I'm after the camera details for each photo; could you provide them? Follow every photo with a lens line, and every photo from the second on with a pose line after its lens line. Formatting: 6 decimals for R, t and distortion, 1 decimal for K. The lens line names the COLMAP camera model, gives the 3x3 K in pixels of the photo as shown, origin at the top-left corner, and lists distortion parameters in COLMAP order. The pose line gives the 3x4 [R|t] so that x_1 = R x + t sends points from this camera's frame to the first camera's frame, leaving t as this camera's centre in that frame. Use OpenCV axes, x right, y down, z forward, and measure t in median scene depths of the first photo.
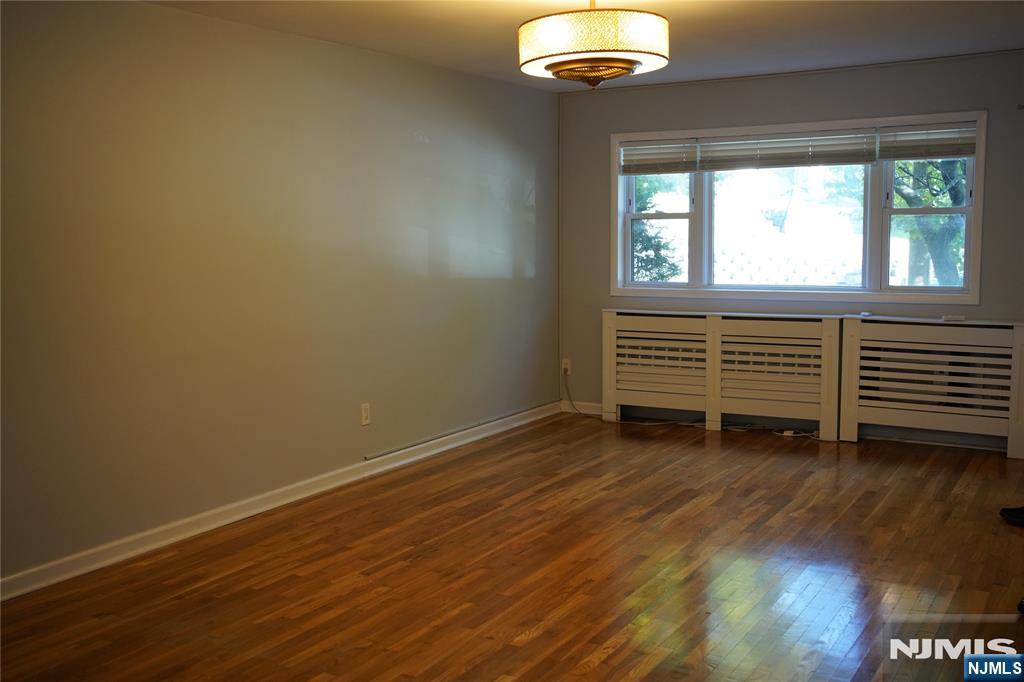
lens RADIAL K [[1039.1, 0, 547.7], [0, 1039.1, 322.8], [0, 0, 1]] dist [0.002592, 0.014067]
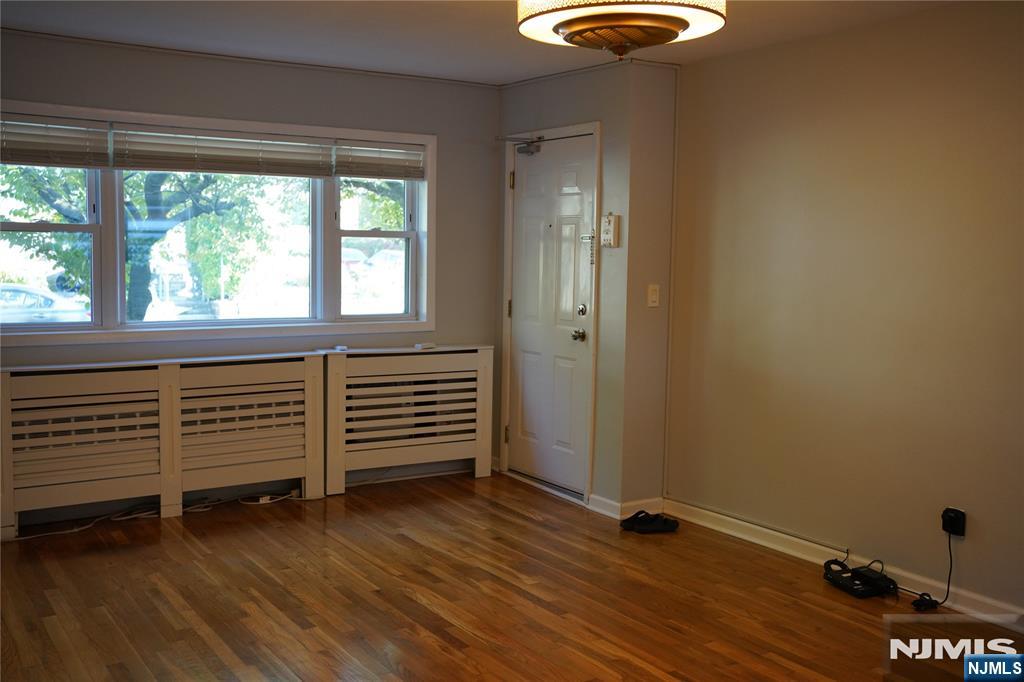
lens RADIAL K [[1039.1, 0, 547.7], [0, 1039.1, 322.8], [0, 0, 1]] dist [0.002592, 0.014067]
pose [[0.444498, -0.050910, 0.894332, -0.405177], [0.055963, 0.998012, 0.028997, -0.045525], [-0.894030, 0.037160, 0.446463, 0.441207]]
